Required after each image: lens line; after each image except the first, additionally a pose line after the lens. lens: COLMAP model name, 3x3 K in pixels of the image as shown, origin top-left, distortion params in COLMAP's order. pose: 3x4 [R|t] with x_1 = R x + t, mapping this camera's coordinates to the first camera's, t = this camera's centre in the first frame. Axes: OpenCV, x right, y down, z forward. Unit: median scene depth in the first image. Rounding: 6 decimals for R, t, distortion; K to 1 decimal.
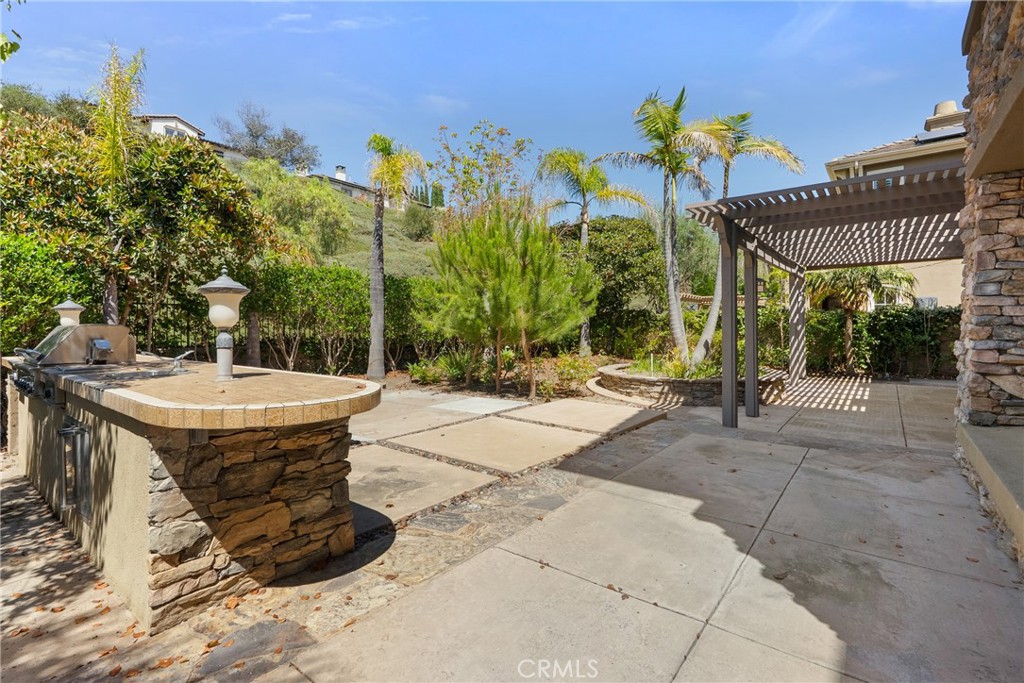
lens RADIAL K [[469.7, 0, 510.0], [0, 469.7, 334.1], [0, 0, 1]] dist [-0.009637, 0.001180]
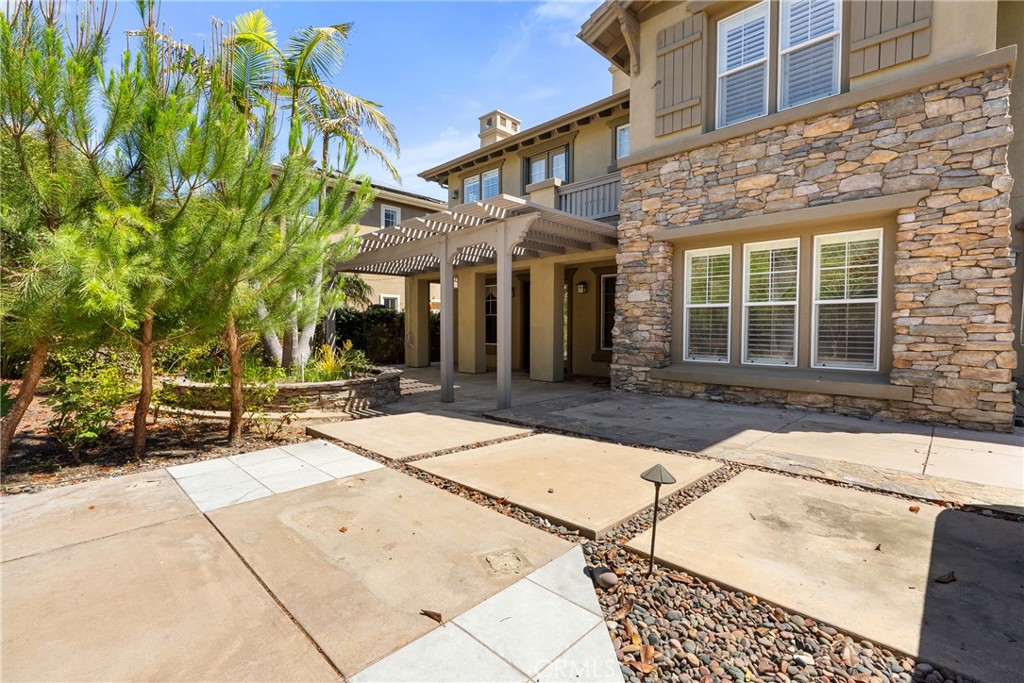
lens RADIAL K [[469.7, 0, 510.2], [0, 469.7, 344.1], [0, 0, 1]] dist [-0.009637, 0.001180]
pose [[0.097002, -0.018881, 0.995105, -0.590069], [0.014507, 0.999741, 0.017555, 0.027695], [-0.995178, 0.012733, 0.097250, 0.844120]]
